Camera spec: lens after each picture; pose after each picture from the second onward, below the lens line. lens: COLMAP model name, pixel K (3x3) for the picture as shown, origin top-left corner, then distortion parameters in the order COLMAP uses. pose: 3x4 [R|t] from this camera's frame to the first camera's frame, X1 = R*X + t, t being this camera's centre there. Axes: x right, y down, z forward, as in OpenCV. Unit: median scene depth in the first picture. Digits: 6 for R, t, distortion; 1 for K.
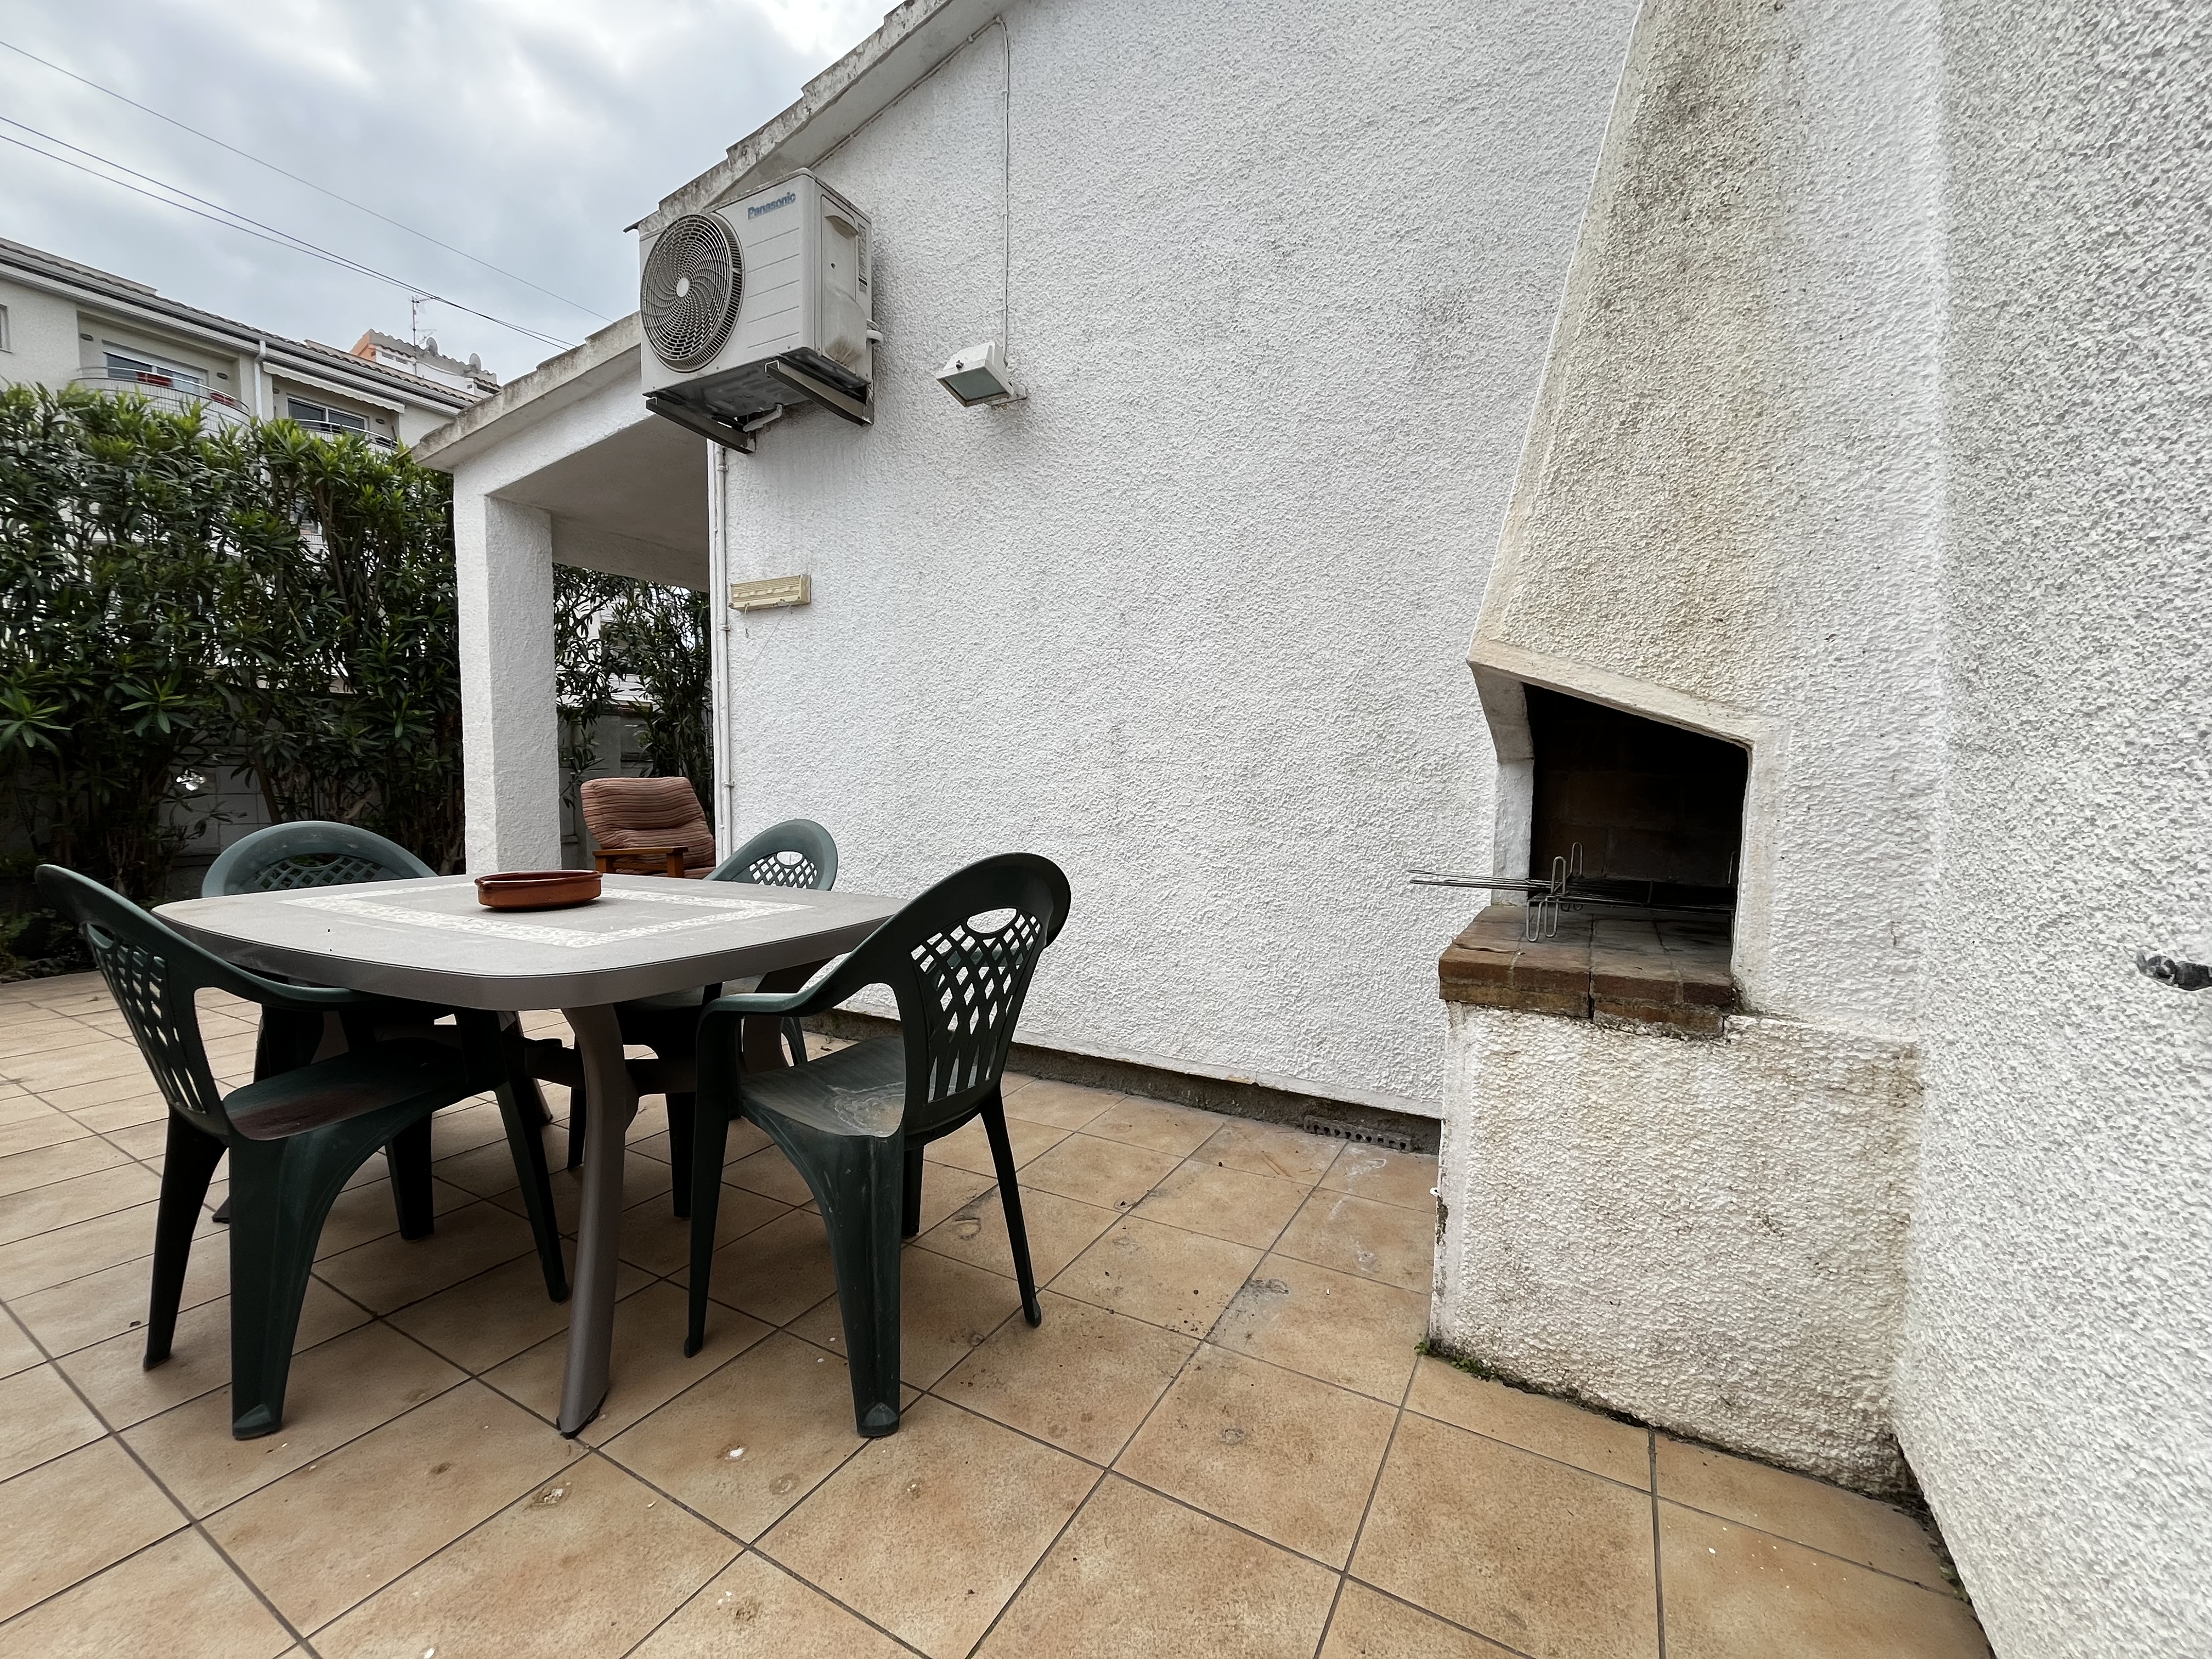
lens RADIAL K [[892.8, 0, 1110.3], [0, 892.8, 834.7], [0, 0, 1]] dist [-0.005179, 0.000410]
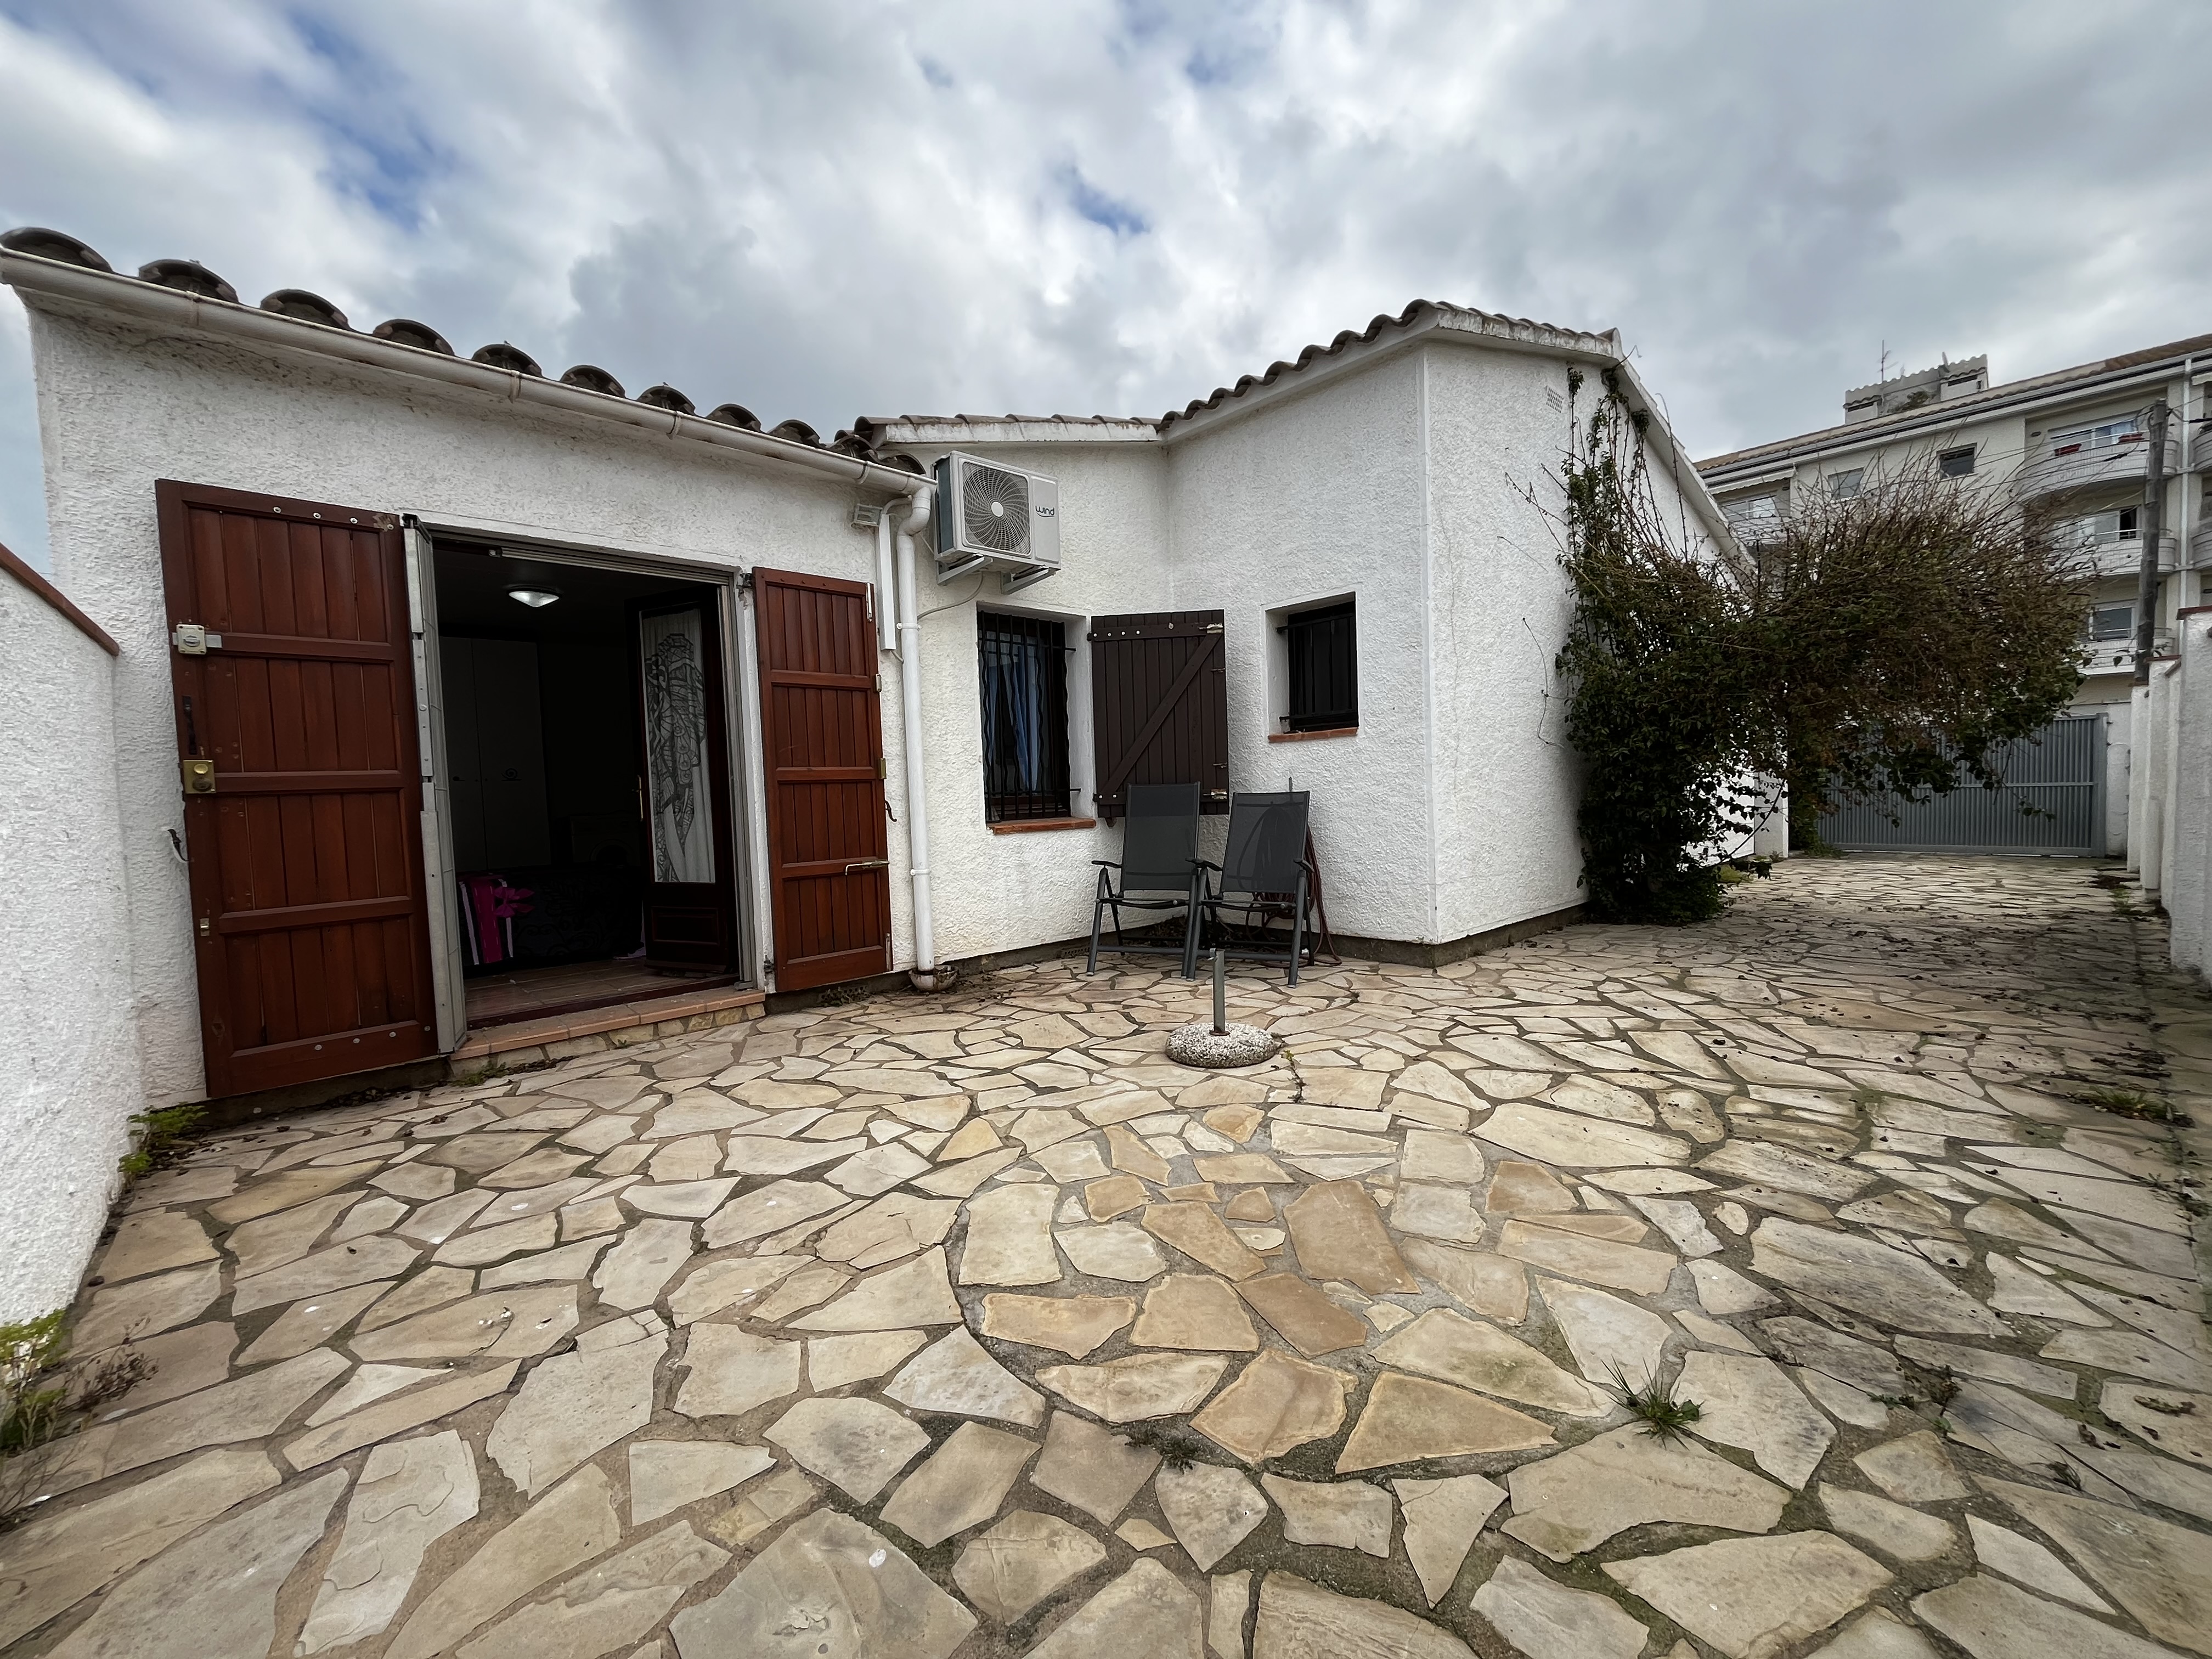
lens RADIAL K [[892.8, 0, 1103.7], [0, 892.8, 831.8], [0, 0, 1]] dist [-0.005179, 0.000410]
pose [[-0.313448, 0.048437, -0.948369, 5.037983], [-0.032324, 0.997575, 0.061634, -0.151712], [0.949055, 0.049974, -0.311122, 1.291783]]
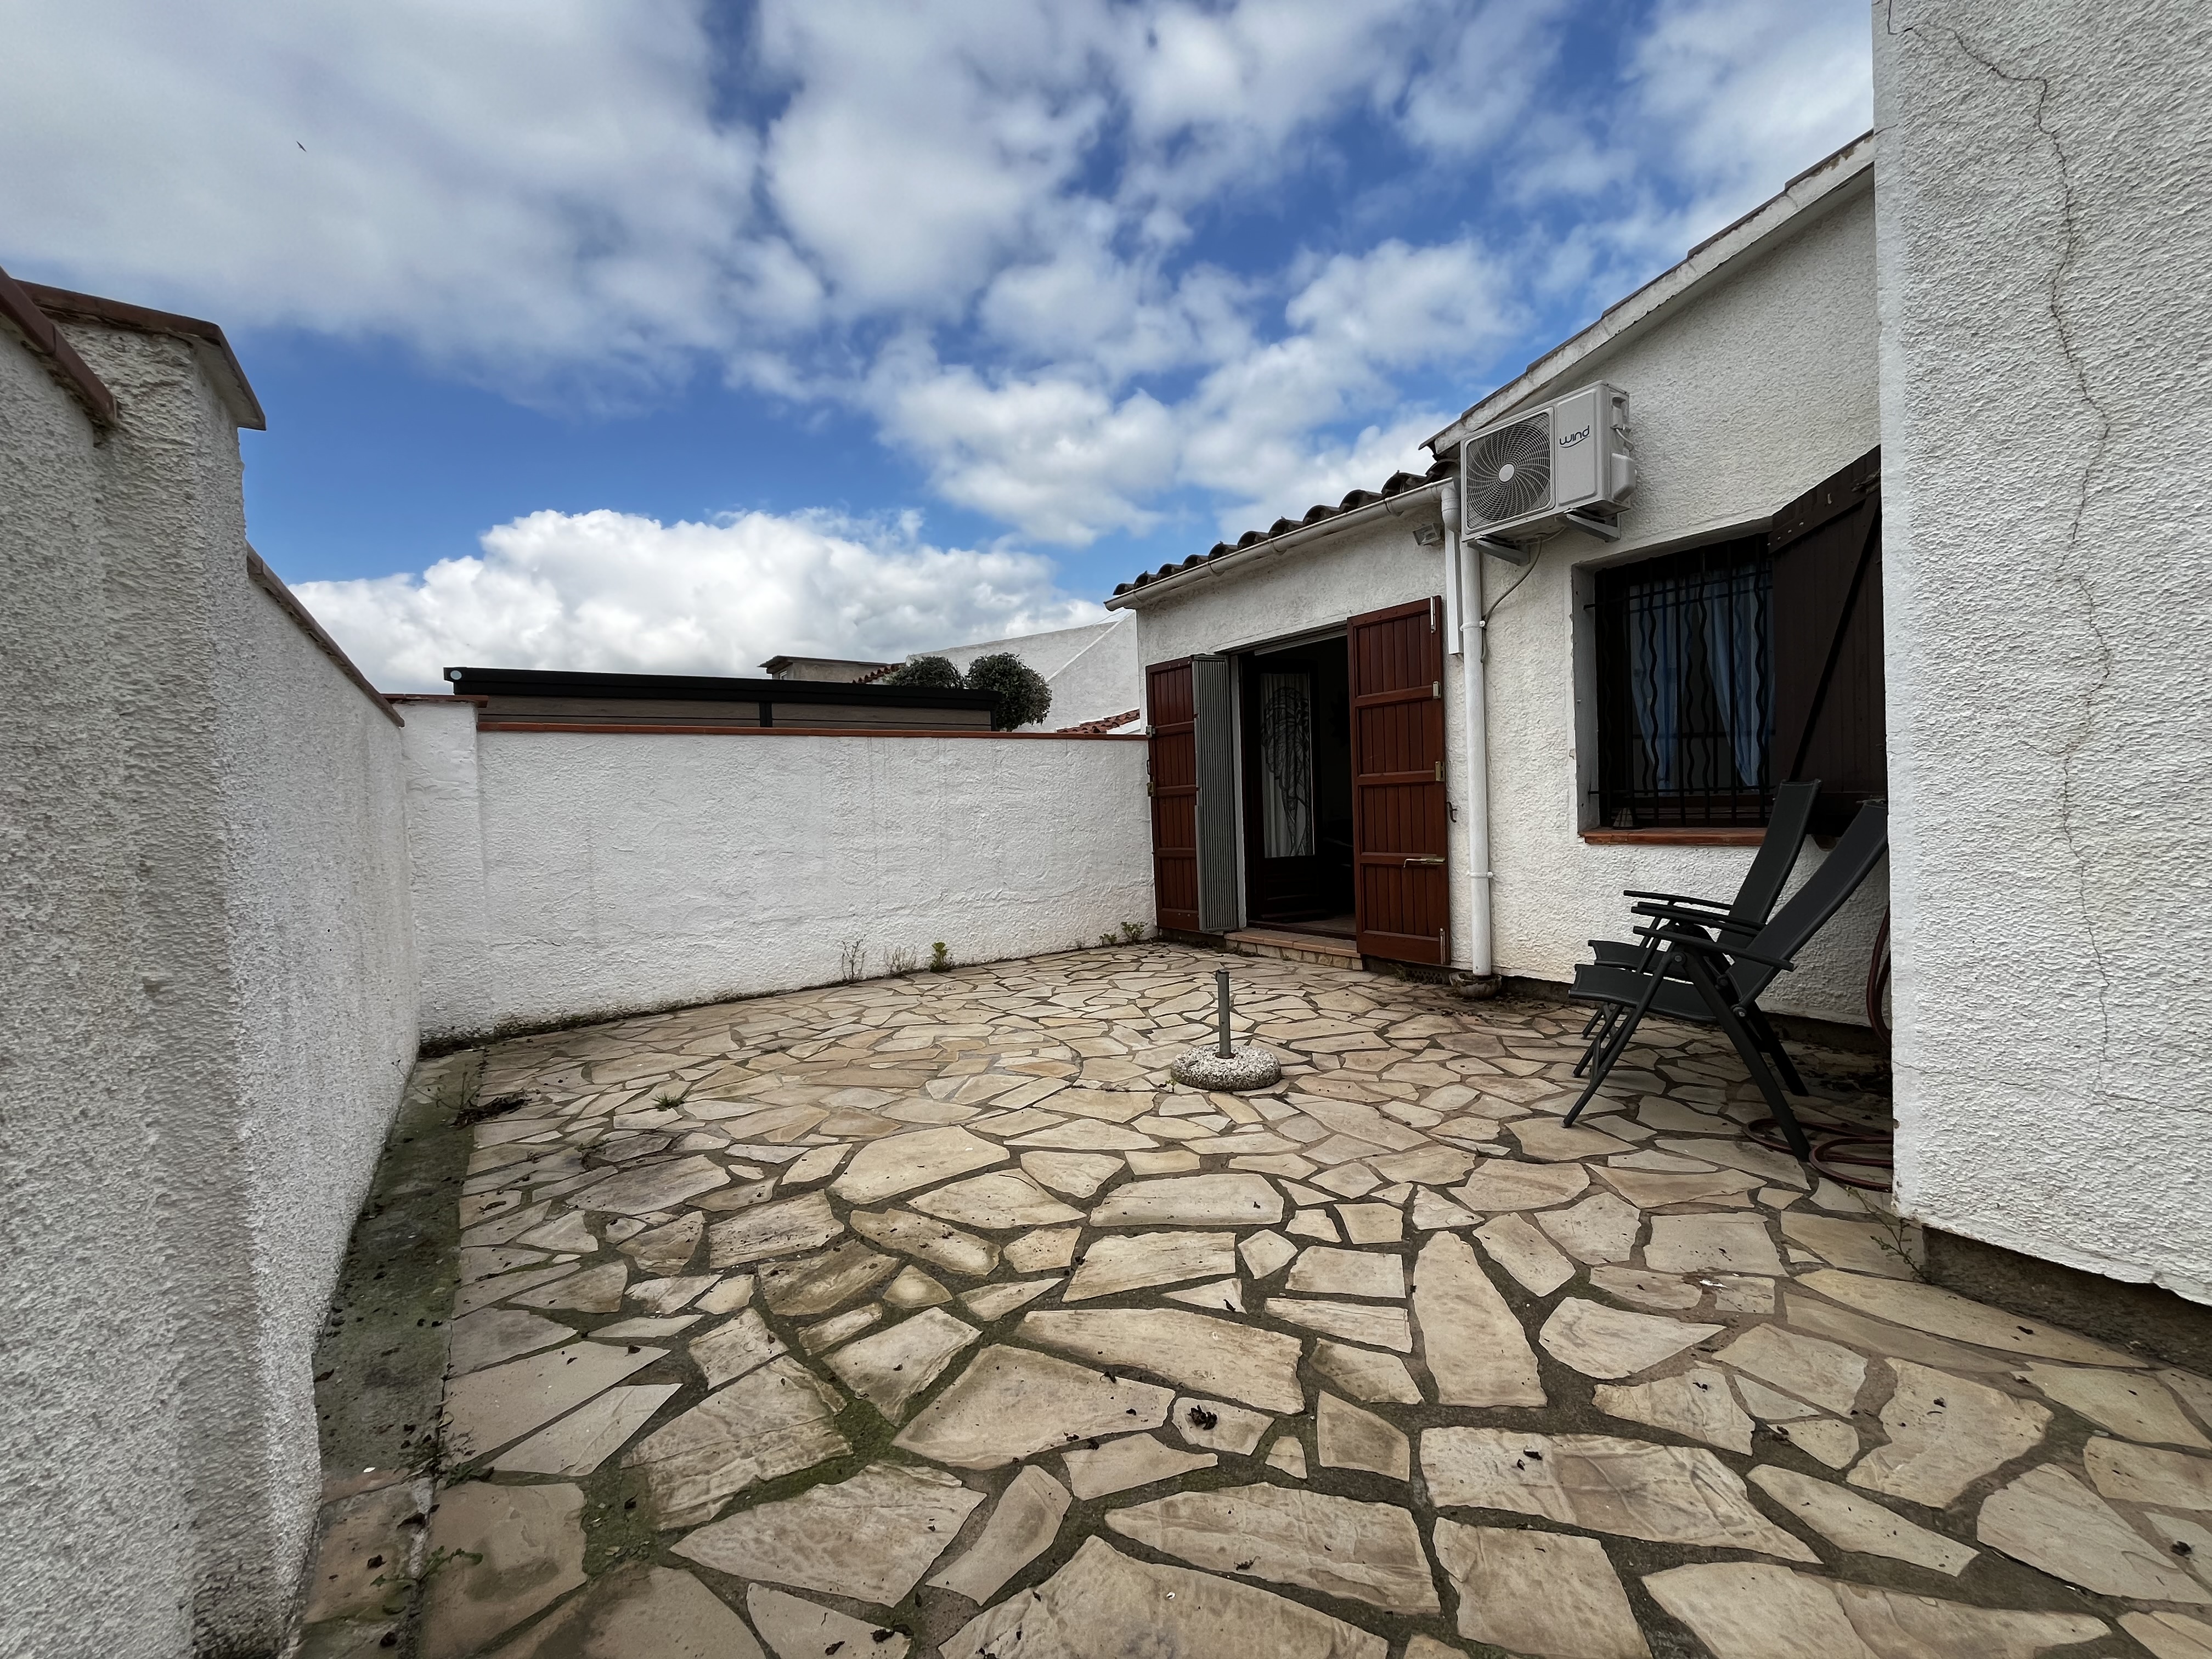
lens RADIAL K [[892.8, 0, 1107.5], [0, 892.8, 829.1], [0, 0, 1]] dist [-0.005179, 0.000410]
pose [[-0.896240, 0.014559, 0.443330, 3.130122], [0.060468, 0.994141, 0.089594, -0.249660], [-0.439428, 0.107105, -0.891870, 2.381030]]
